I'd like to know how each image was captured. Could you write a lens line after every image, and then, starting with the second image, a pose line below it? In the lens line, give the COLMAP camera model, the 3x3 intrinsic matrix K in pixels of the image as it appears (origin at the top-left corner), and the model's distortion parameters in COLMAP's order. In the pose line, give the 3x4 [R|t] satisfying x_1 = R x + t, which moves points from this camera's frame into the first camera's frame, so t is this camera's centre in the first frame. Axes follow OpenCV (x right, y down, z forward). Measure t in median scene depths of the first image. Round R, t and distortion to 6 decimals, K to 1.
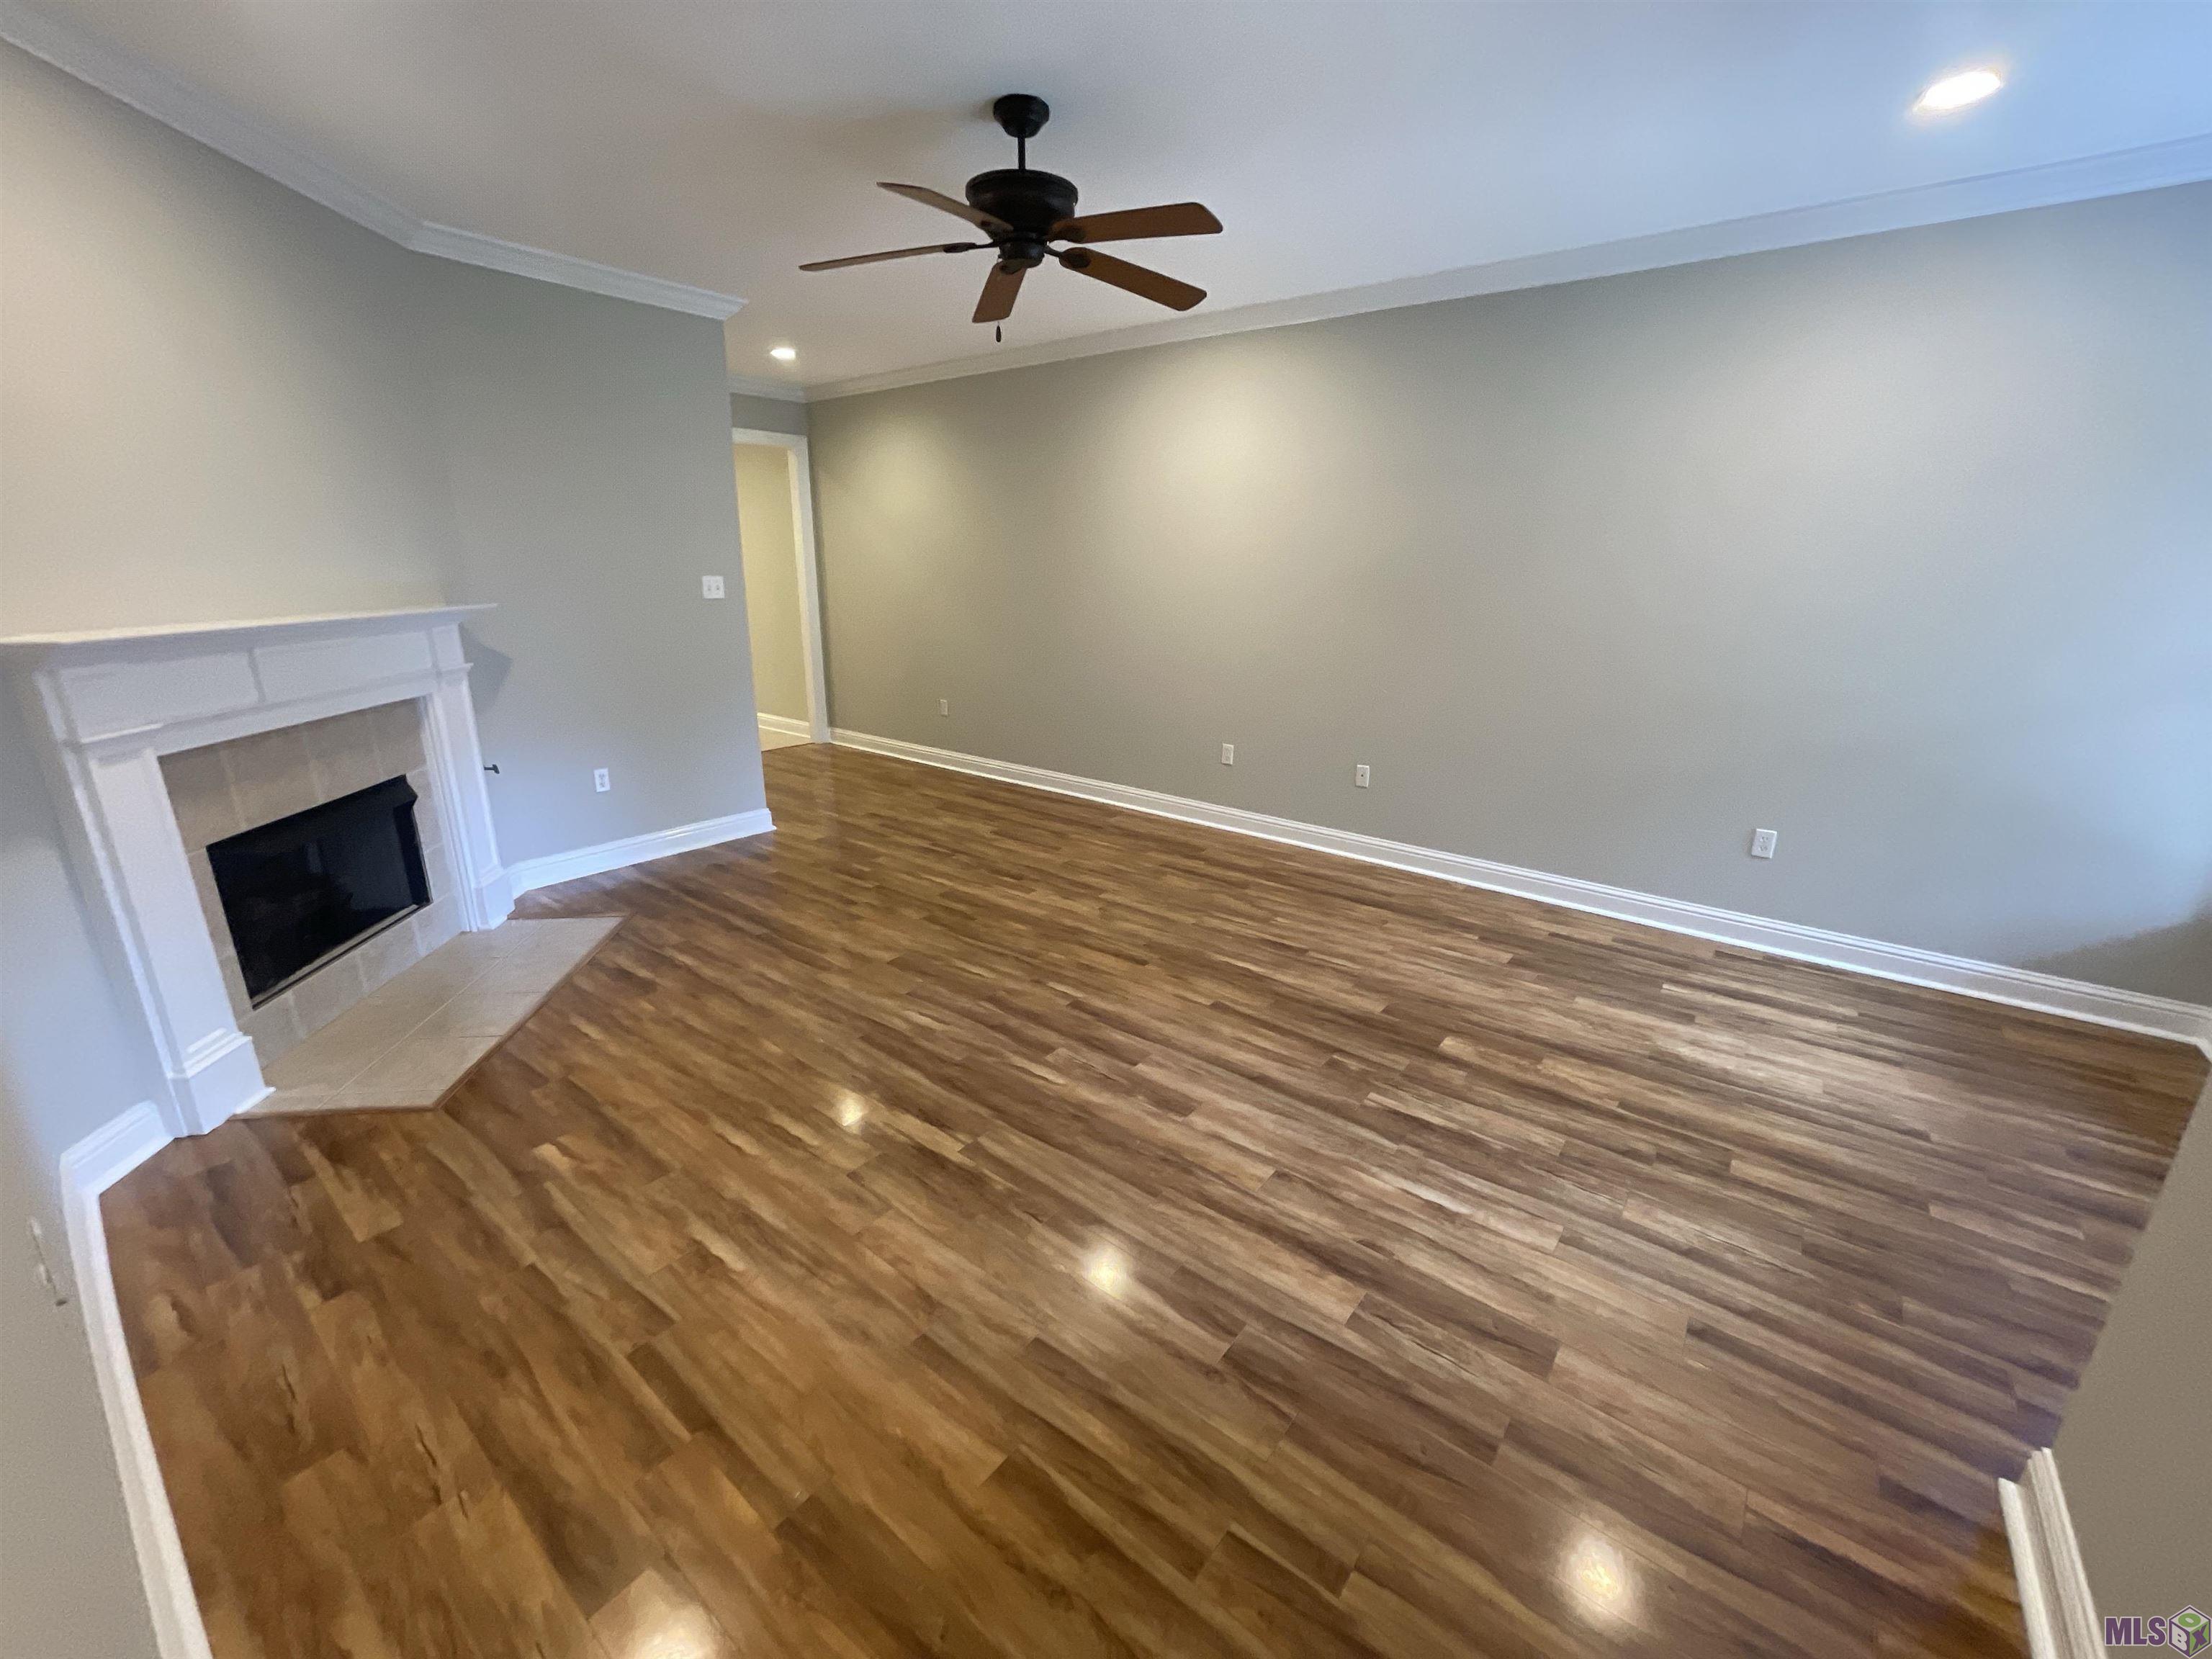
lens RADIAL K [[906.1, 0, 1063.1], [0, 906.1, 831.3], [0, 0, 1]] dist [-0.003695, 0.002566]
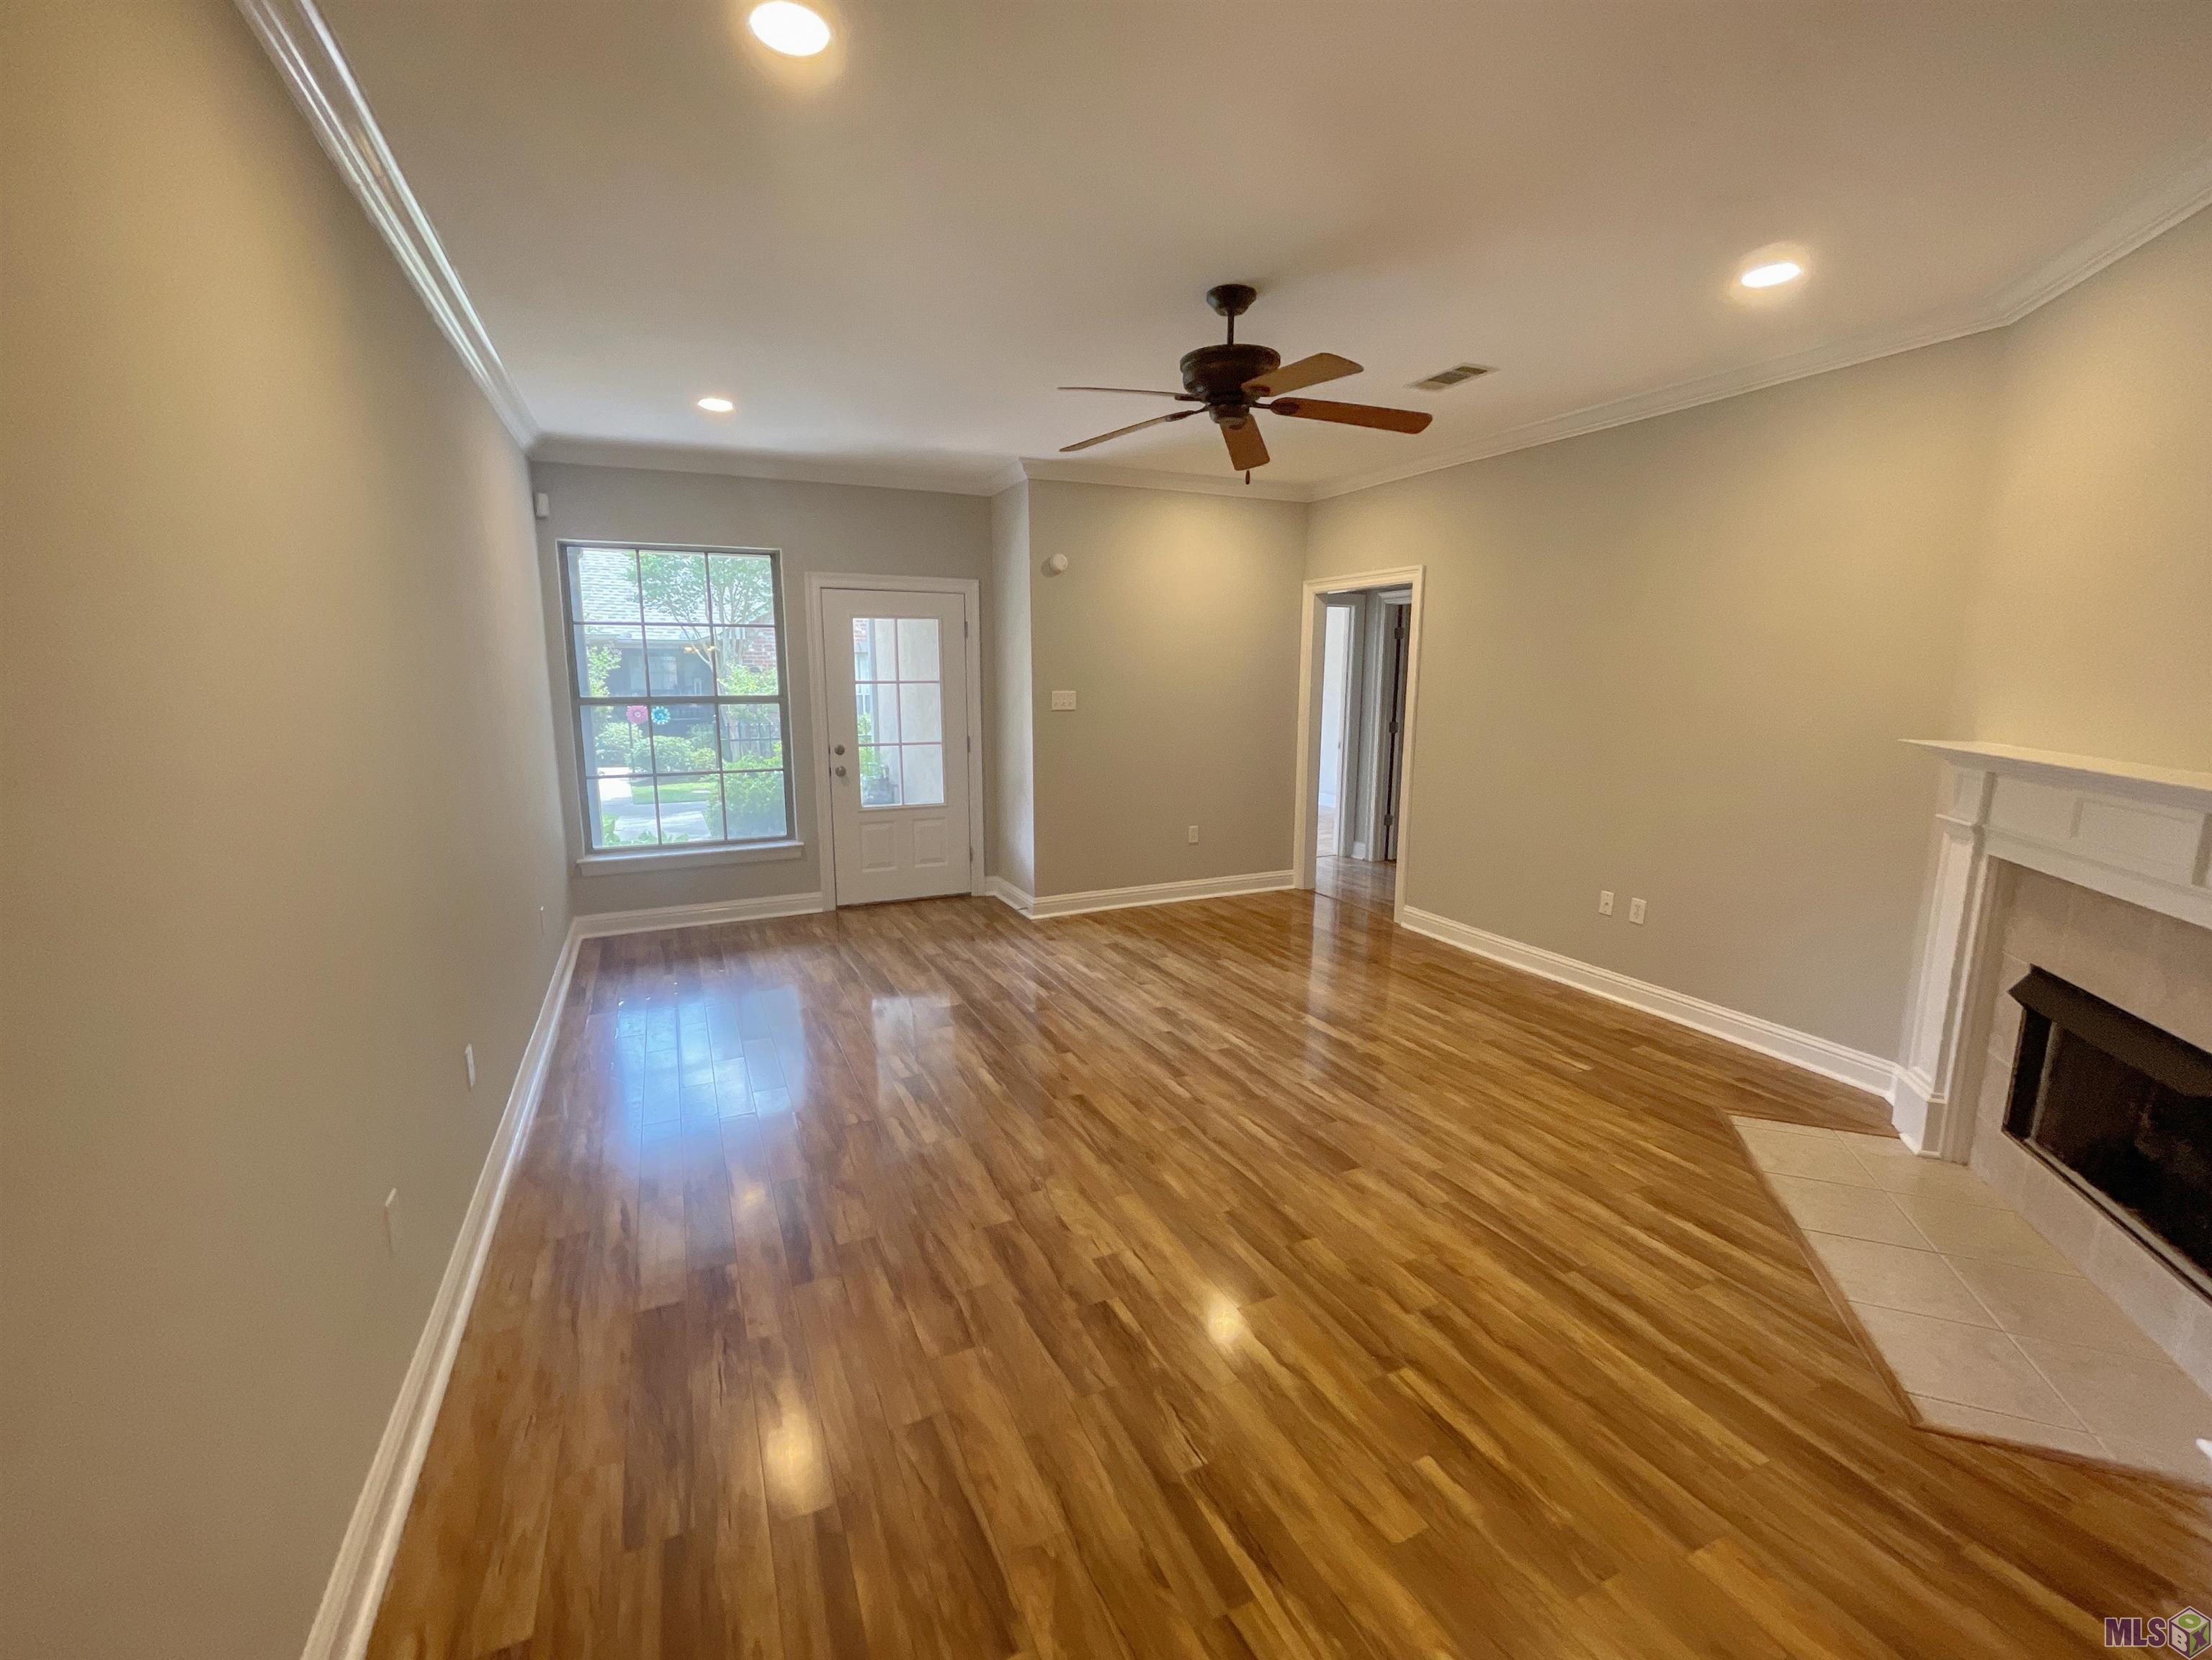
lens RADIAL K [[906.3, 0, 1104.9], [0, 906.3, 824.5], [0, 0, 1]] dist [-0.003695, 0.002566]
pose [[-0.912629, -0.082540, 0.400368, -0.374826], [0.106389, 0.897695, 0.427581, -0.657029], [-0.394701, 0.432818, -0.810481, 2.115325]]
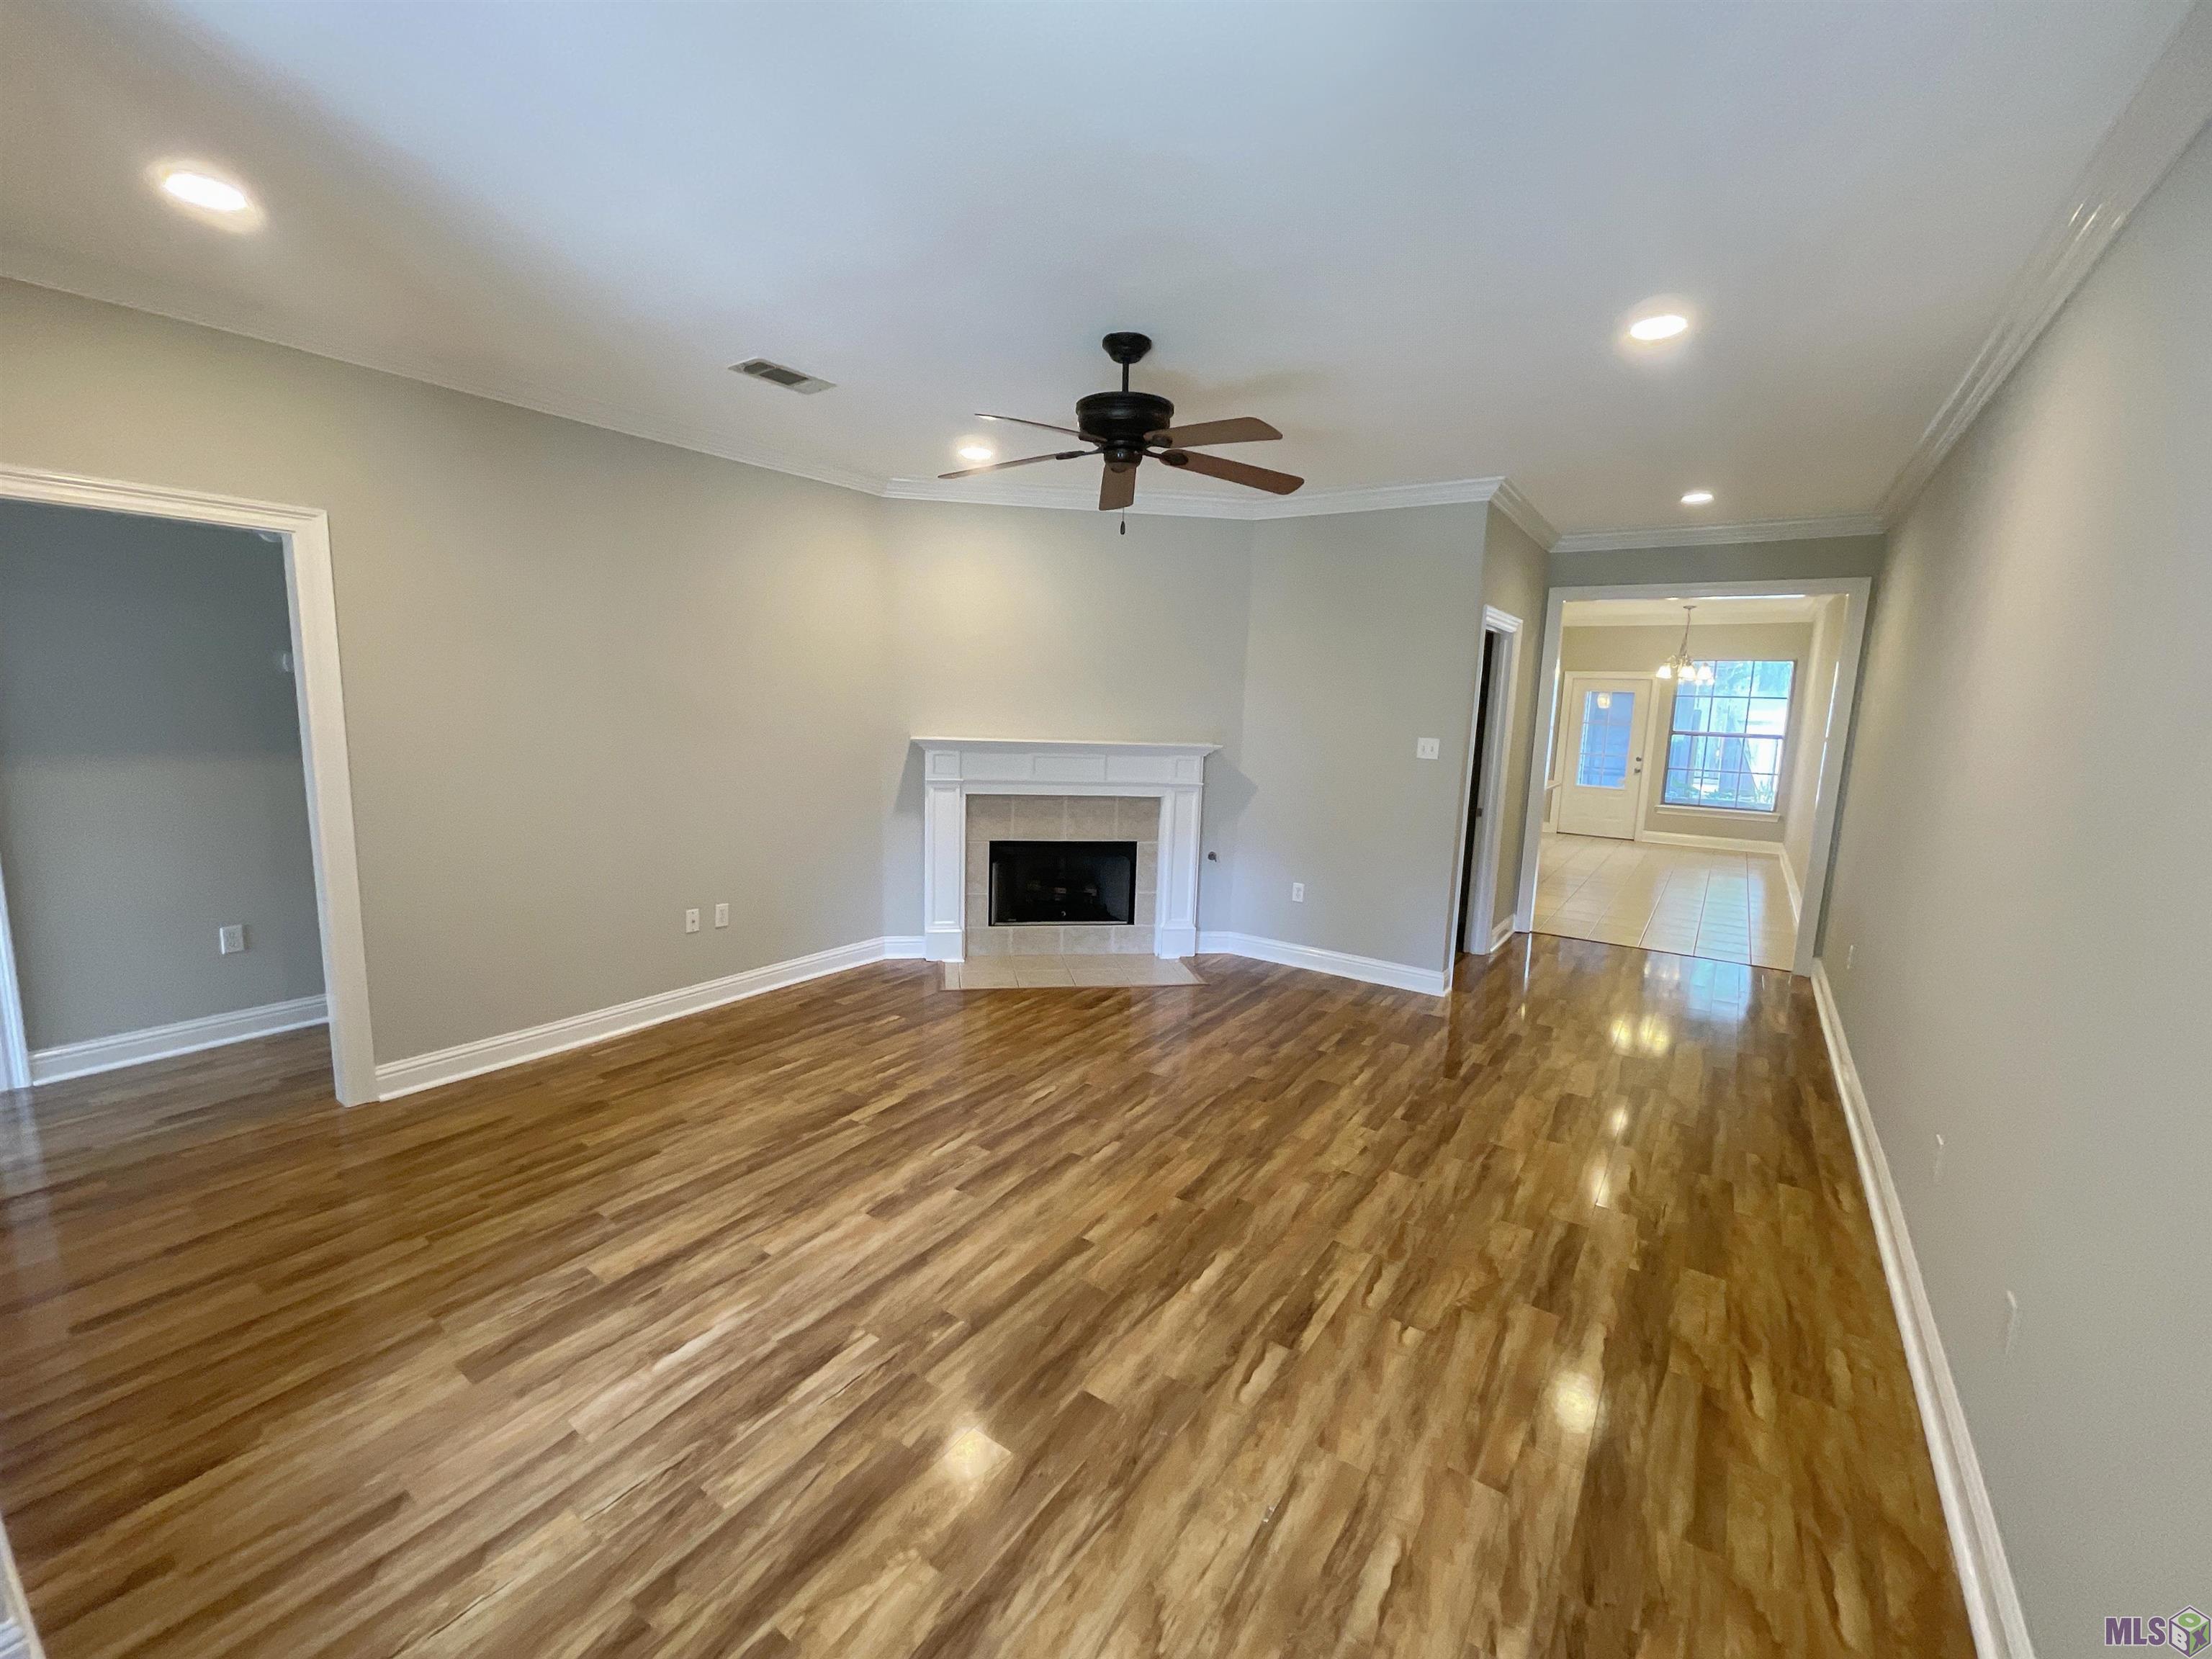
lens RADIAL K [[906.1, 0, 1090.8], [0, 906.1, 818.9], [0, 0, 1]] dist [-0.003695, 0.002566]
pose [[0.080807, 0.127517, -0.988539, 1.104680], [-0.316376, 0.943776, 0.095881, -0.298096], [0.945186, 0.305002, 0.116607, 0.935471]]
